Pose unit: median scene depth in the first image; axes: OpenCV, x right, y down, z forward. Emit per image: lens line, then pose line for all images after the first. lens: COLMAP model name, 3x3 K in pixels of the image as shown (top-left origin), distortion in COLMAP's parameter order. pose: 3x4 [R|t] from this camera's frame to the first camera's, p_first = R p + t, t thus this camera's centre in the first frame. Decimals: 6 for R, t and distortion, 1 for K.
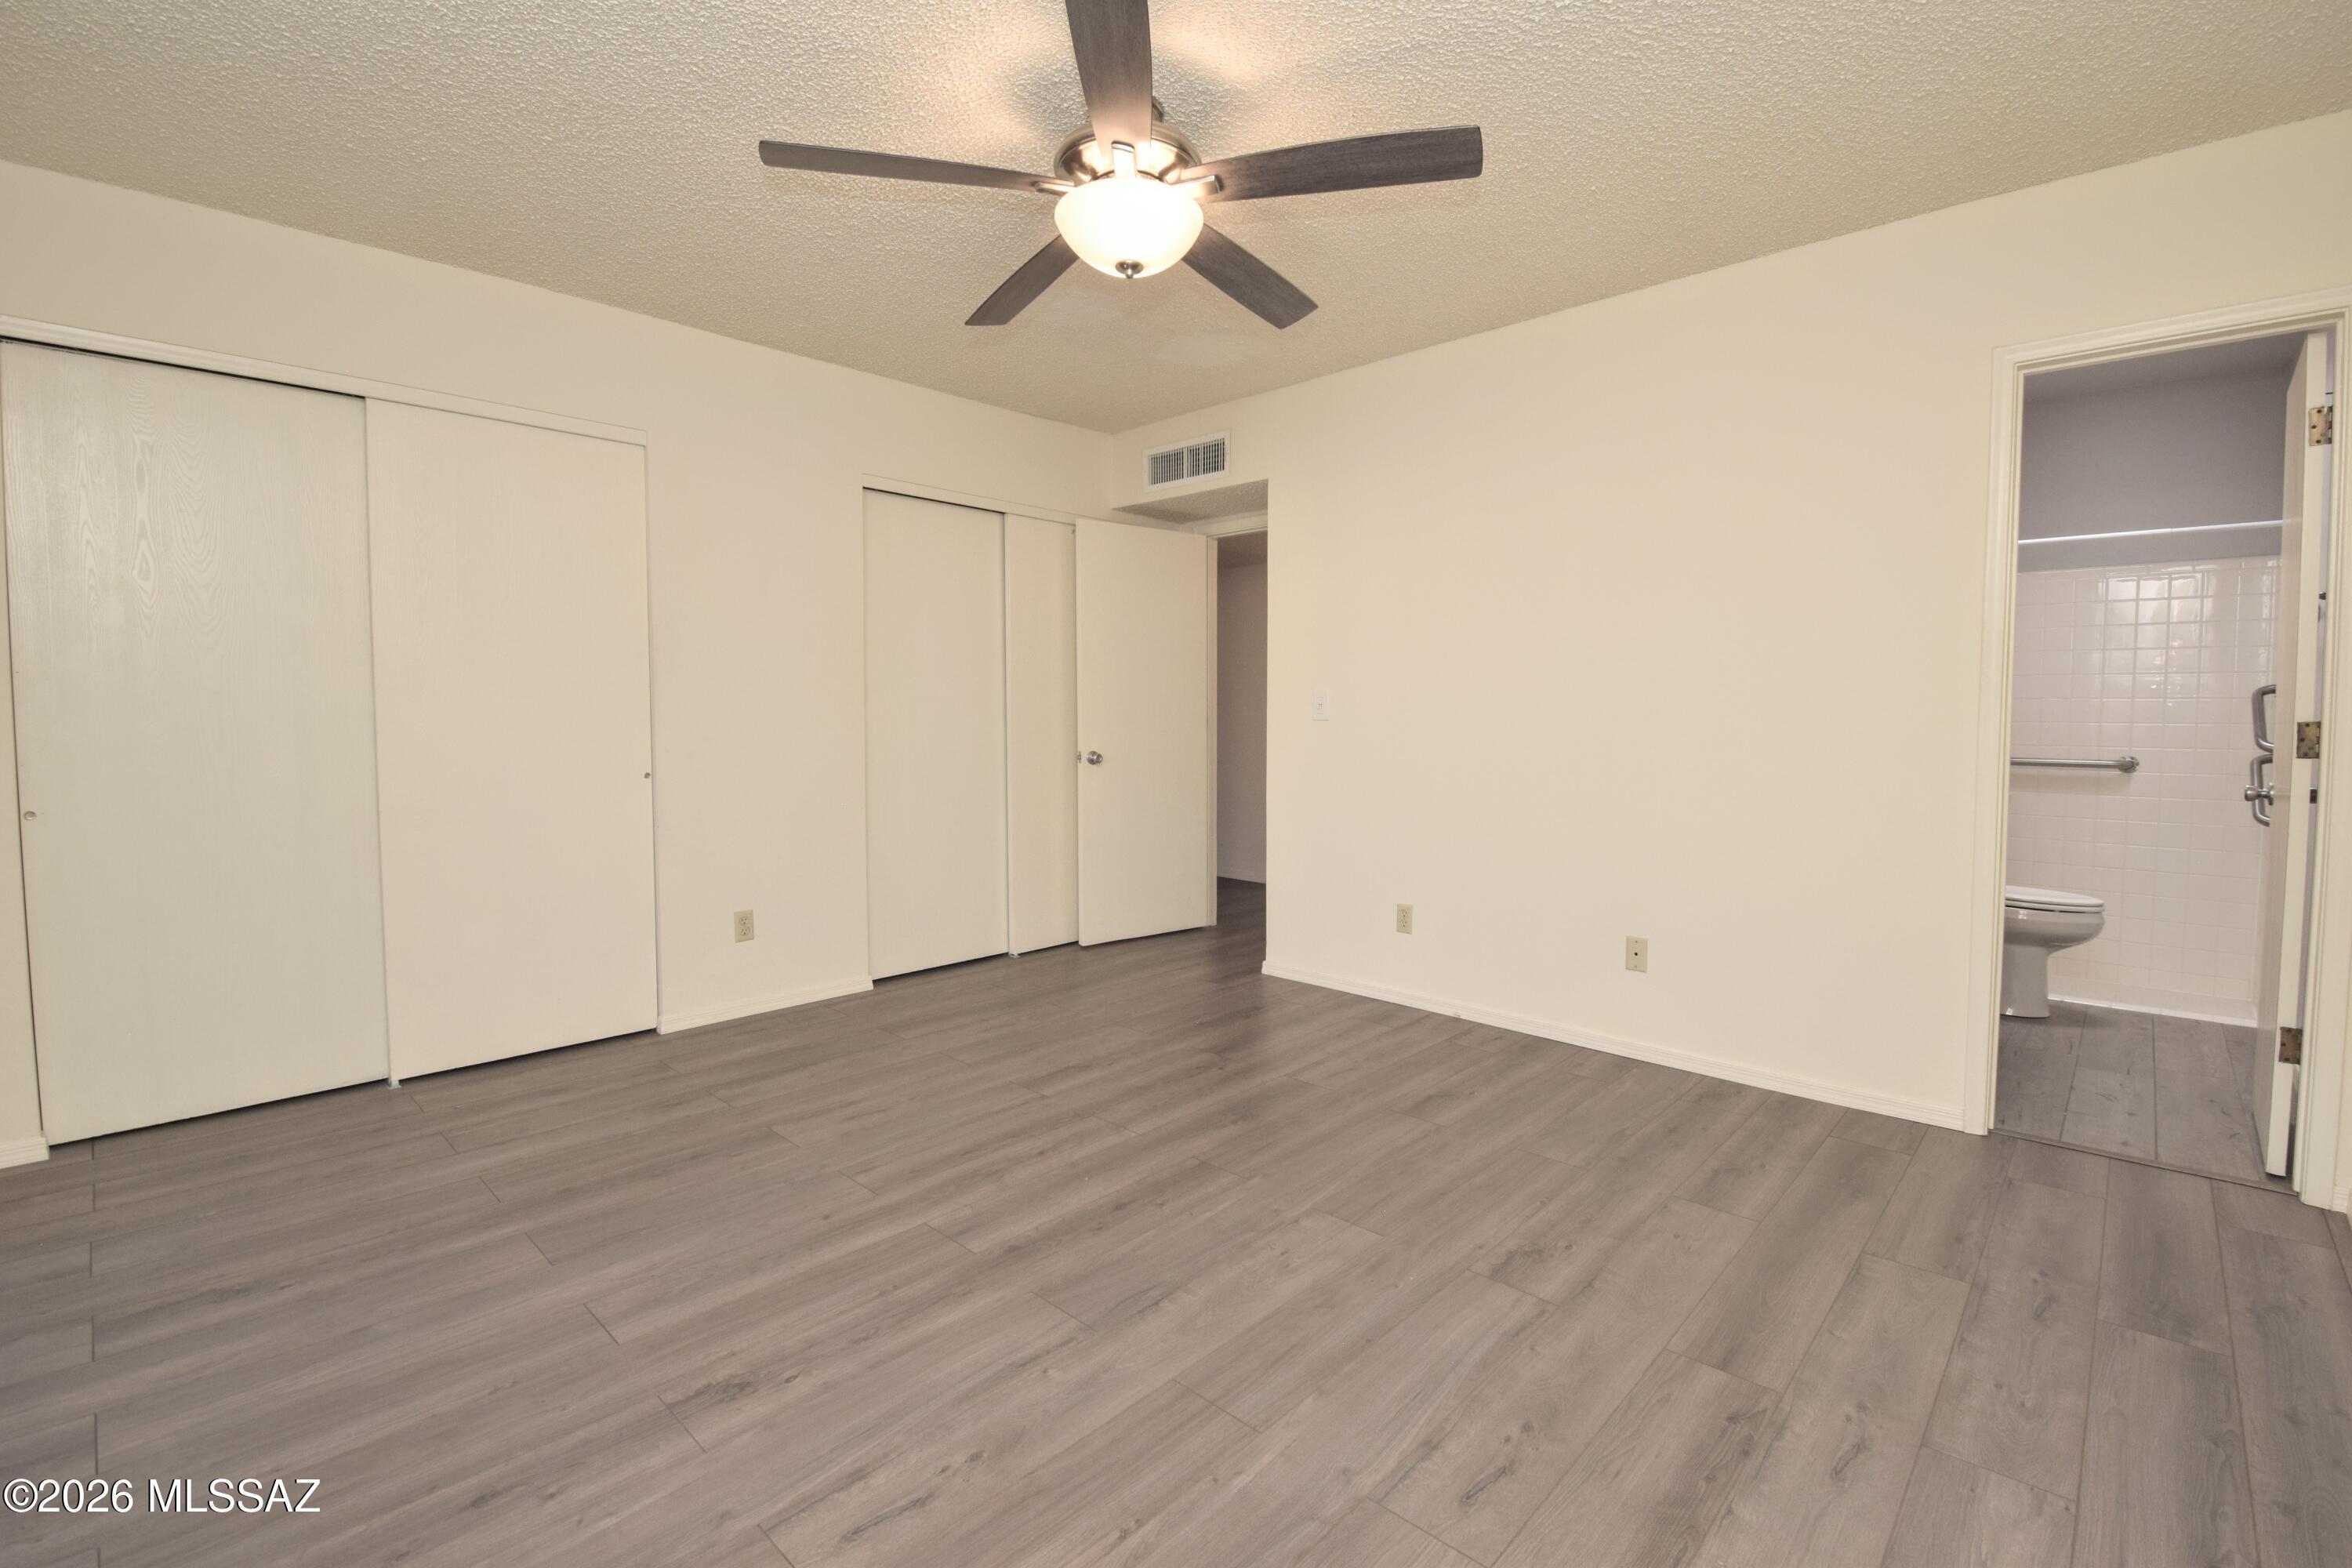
lens RADIAL K [[1027.8, 0, 1200.7], [0, 1027.8, 768.7], [0, 0, 1]] dist [0.019355, -0.025755]
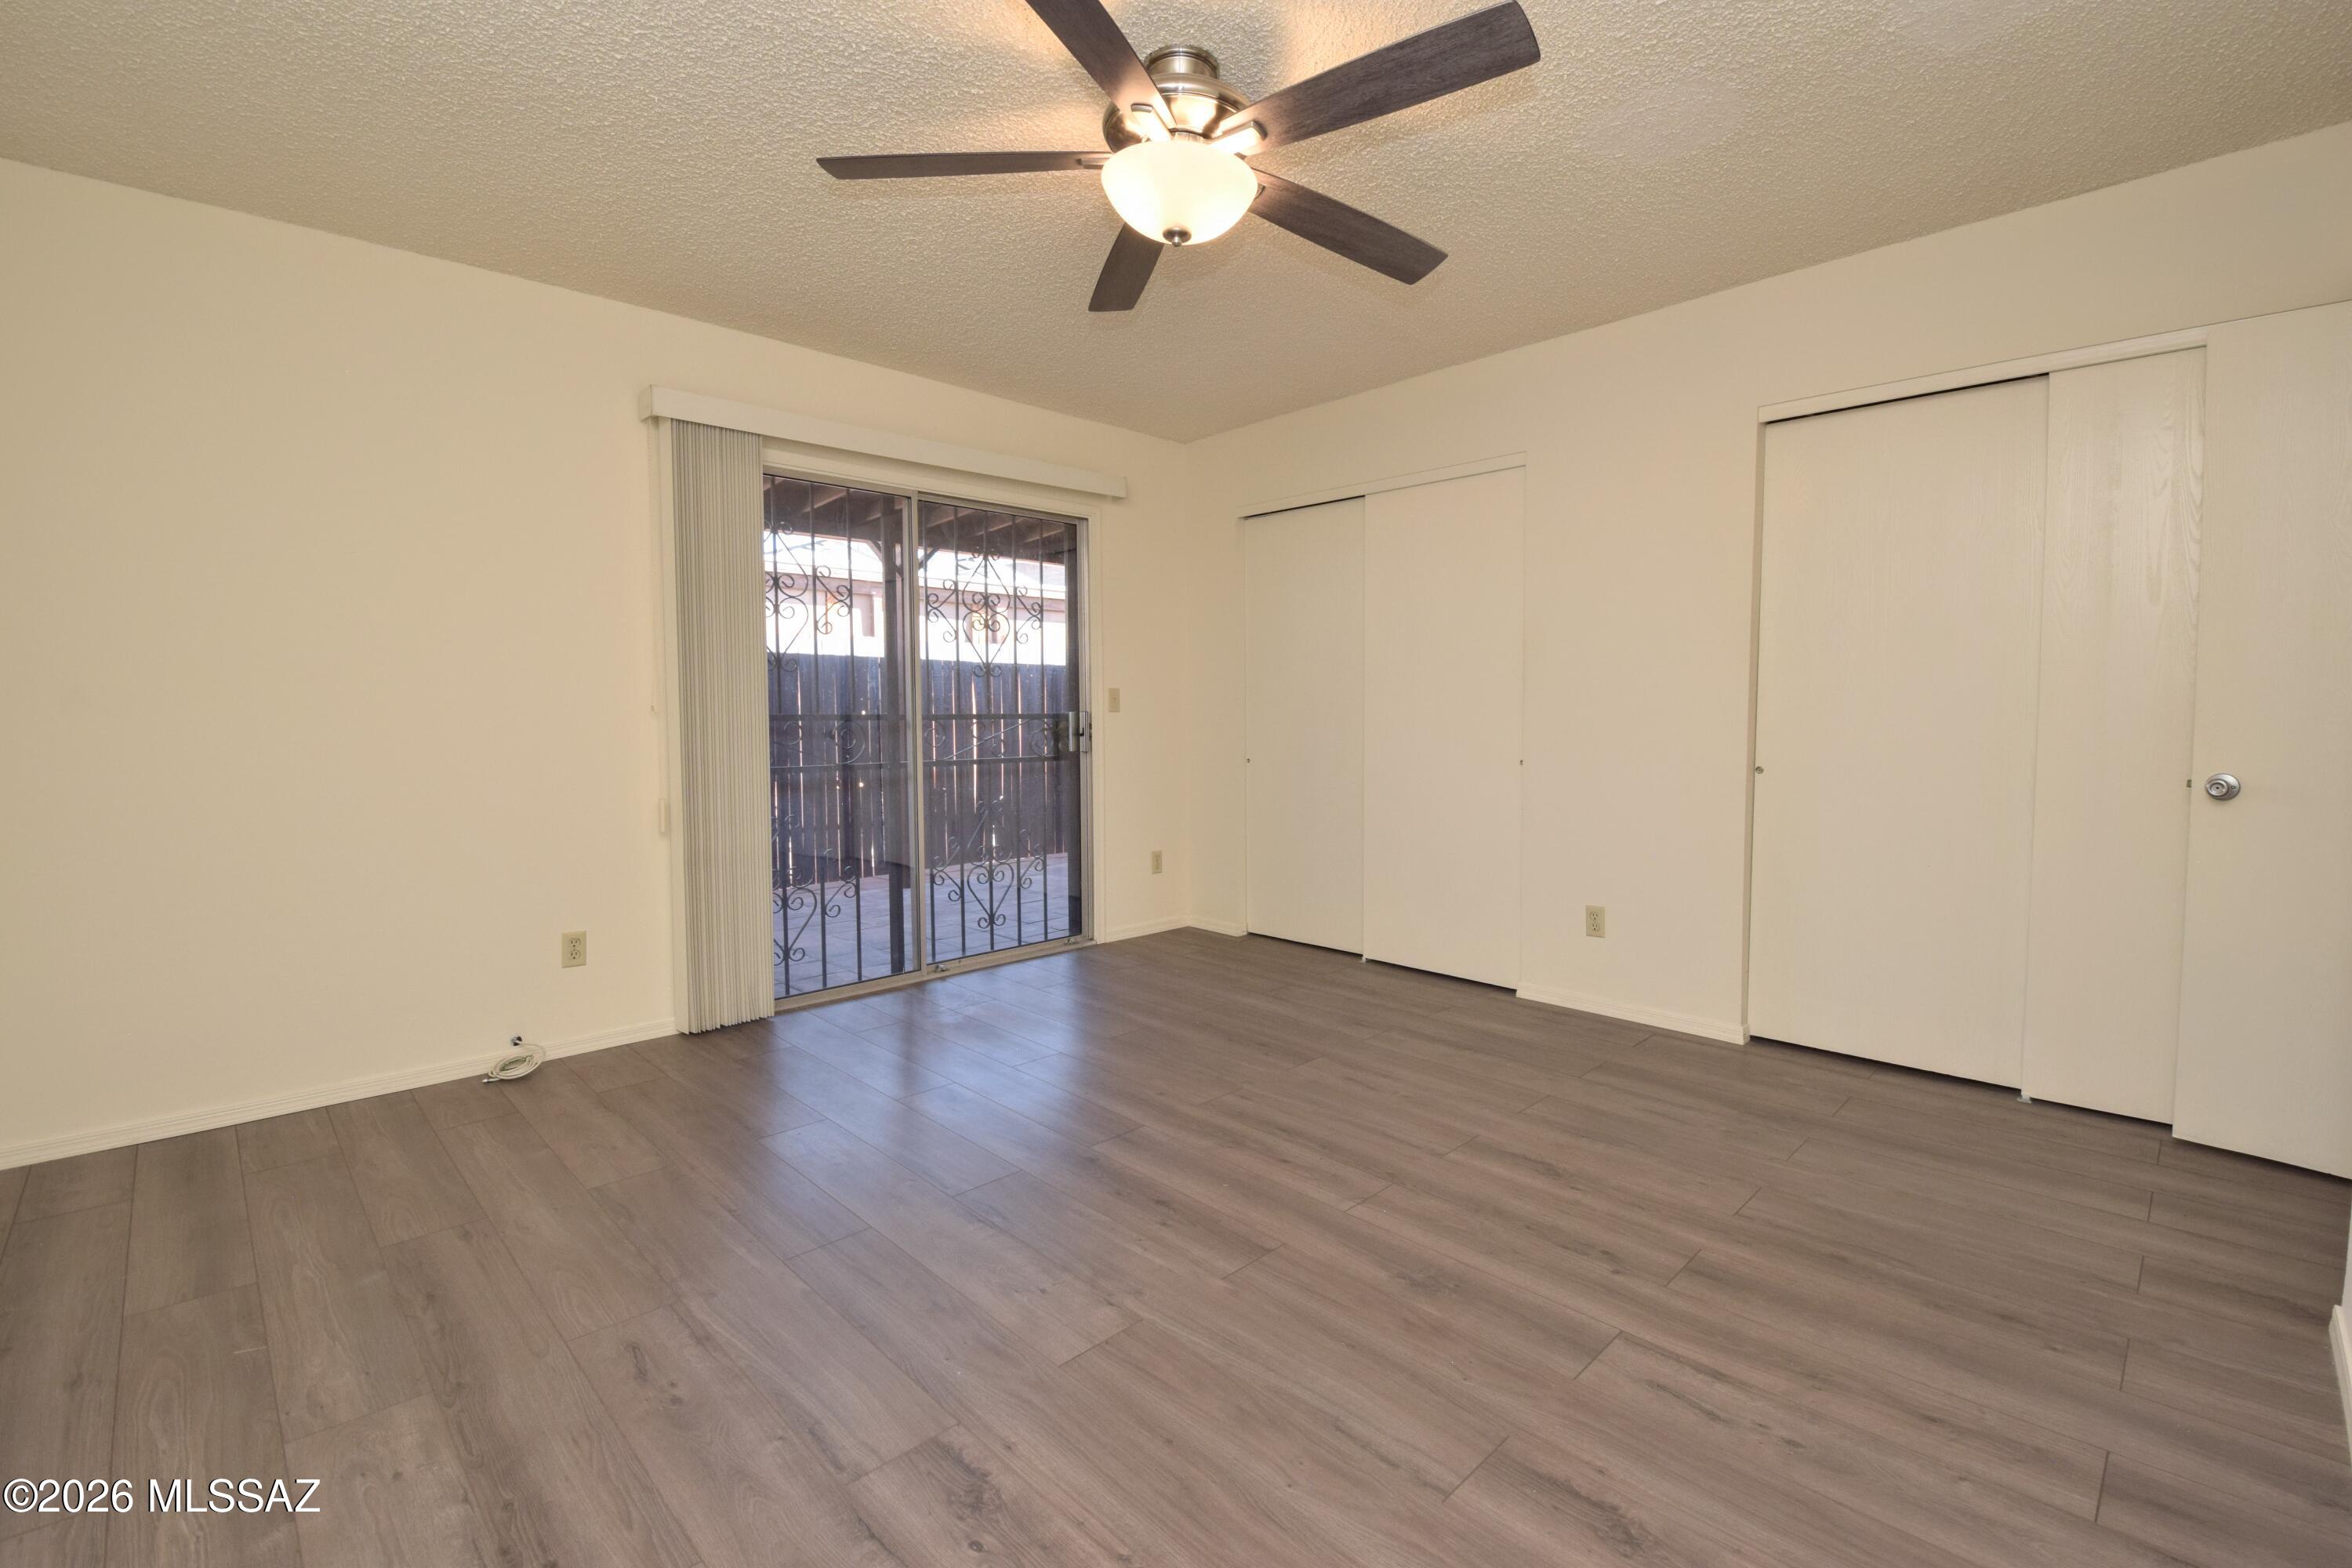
lens RADIAL K [[1027.8, 0, 1200.7], [0, 1027.8, 768.7], [0, 0, 1]] dist [0.019355, -0.025755]
pose [[-0.042734, 0.053477, -0.997654, 0.850012], [-0.050733, 0.997162, 0.055624, -0.044590], [0.997798, 0.052991, -0.039900, 1.015629]]
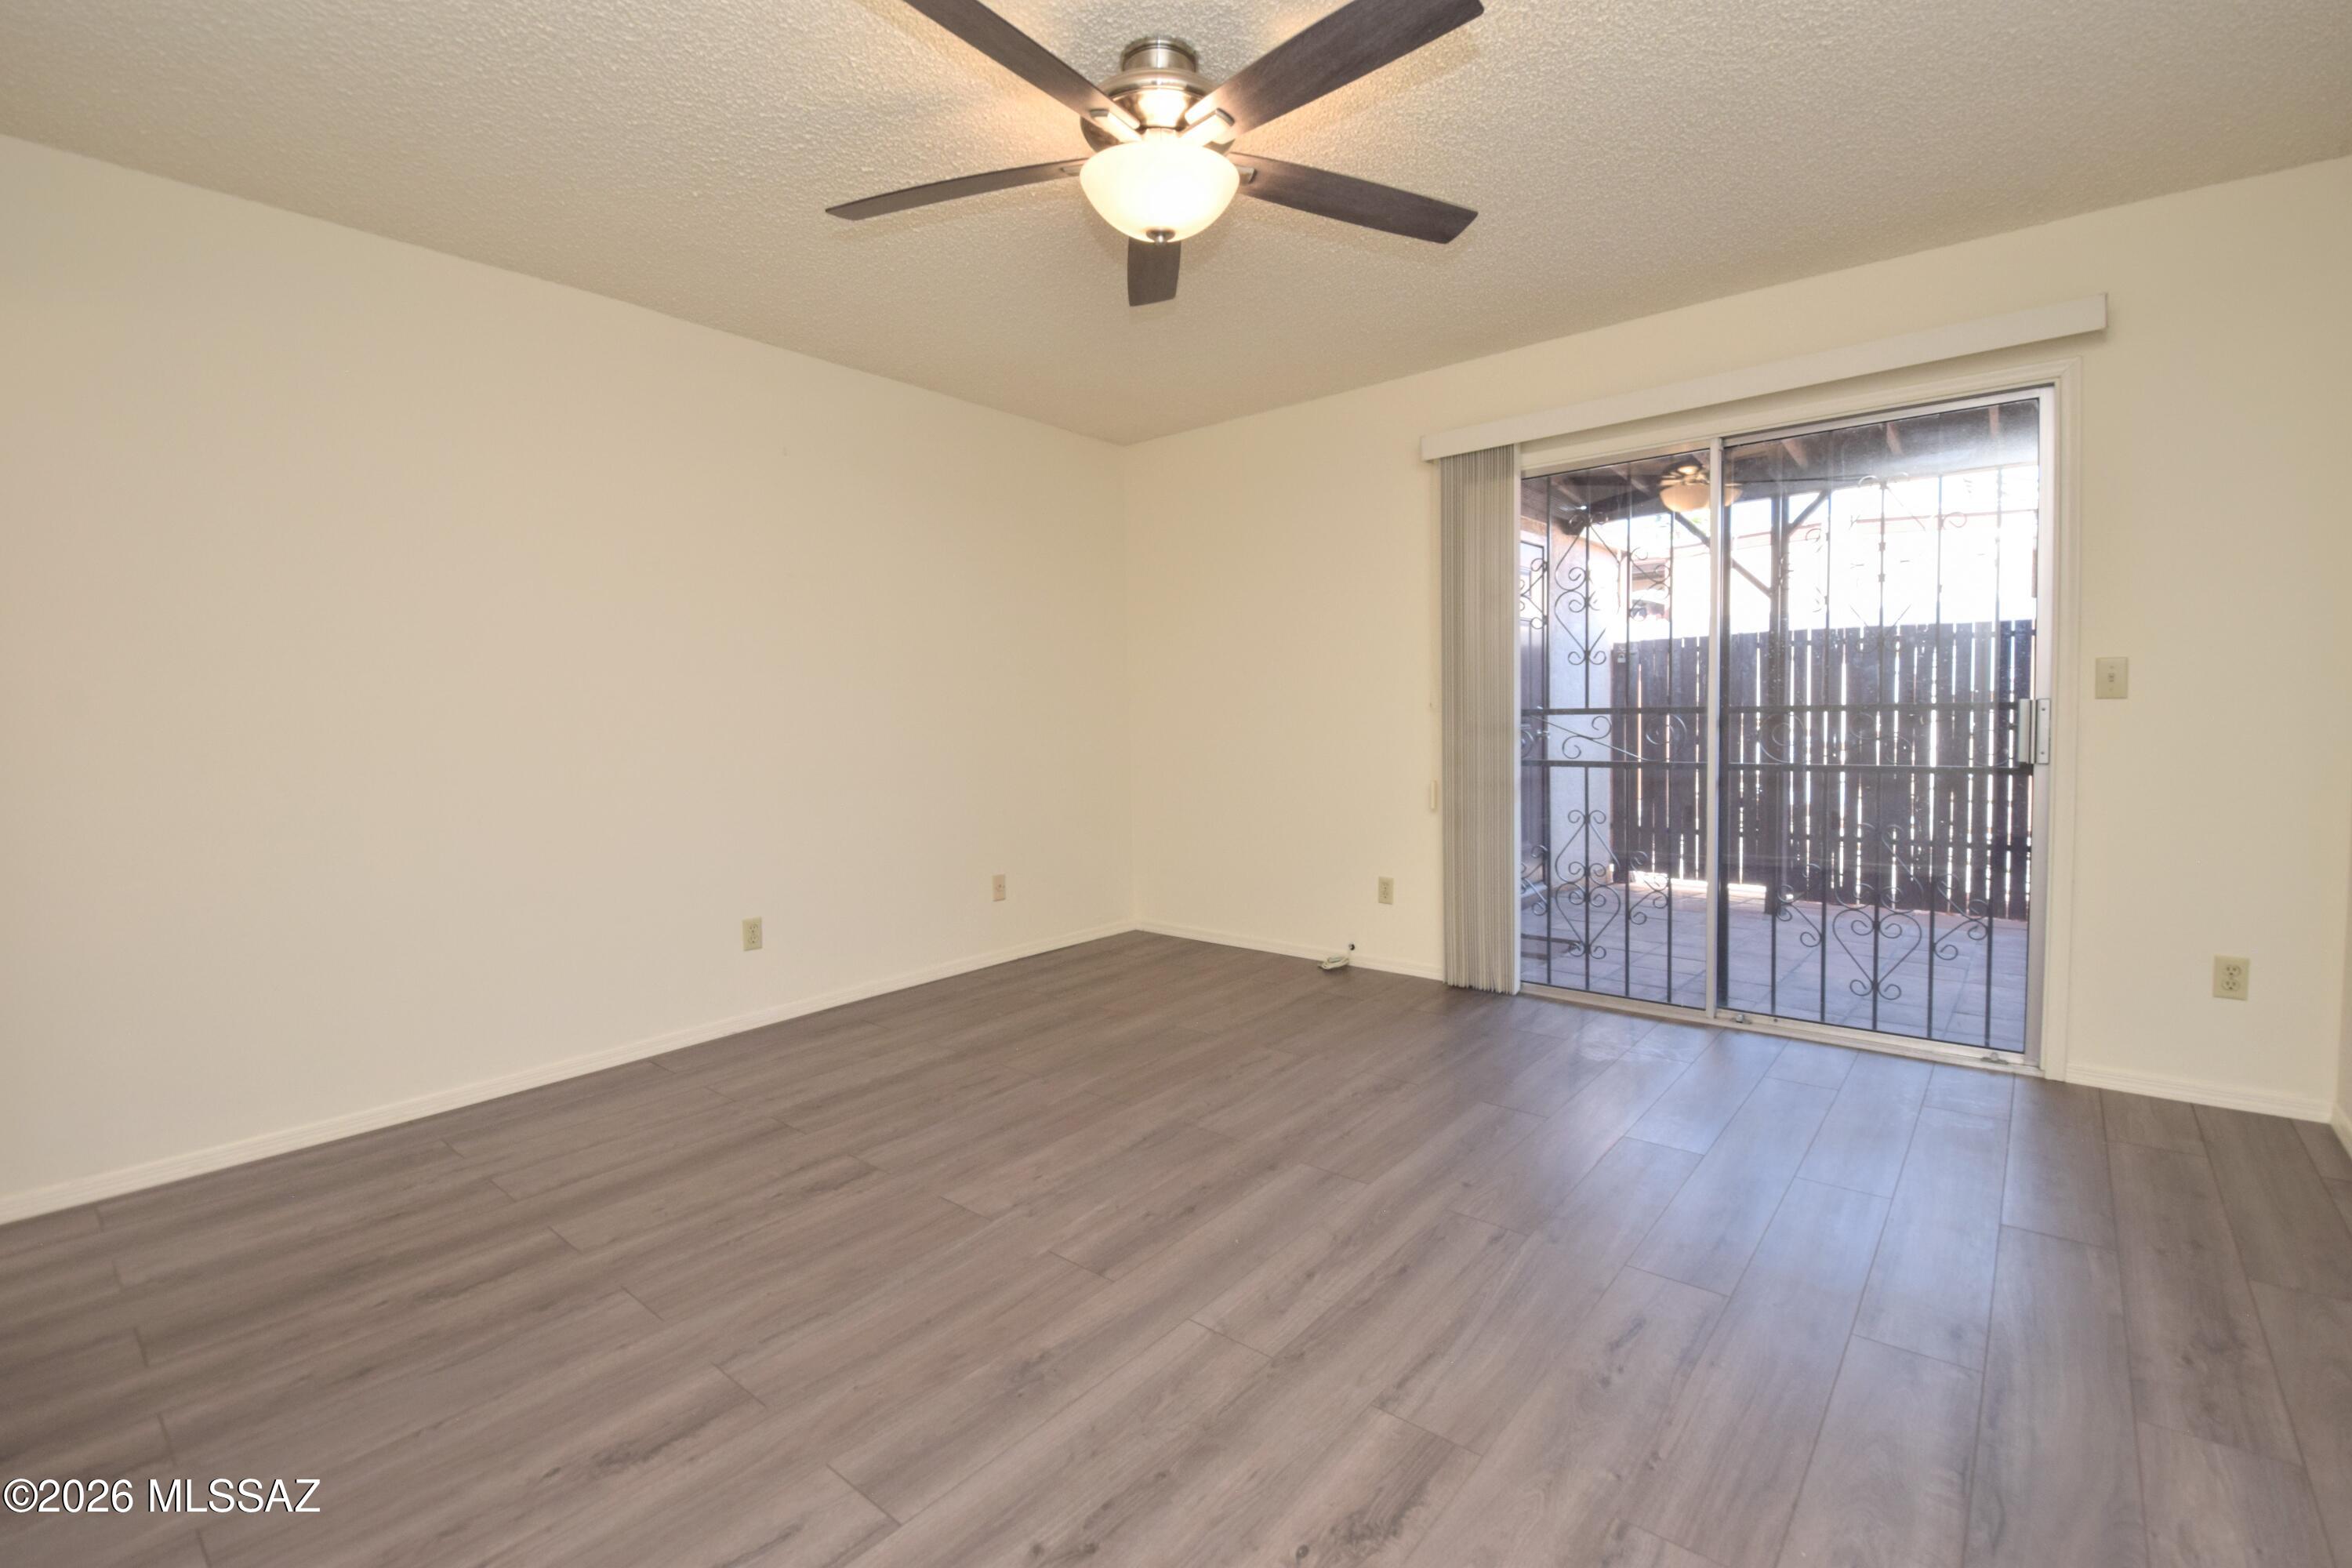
lens RADIAL K [[1027.8, 0, 1200.7], [0, 1027.8, 768.7], [0, 0, 1]] dist [0.019355, -0.025755]
pose [[-0.998247, 0.019308, -0.055945, -0.040315], [0.012984, 0.993706, 0.111266, -0.099291], [0.057741, 0.110345, -0.992215, 1.859123]]
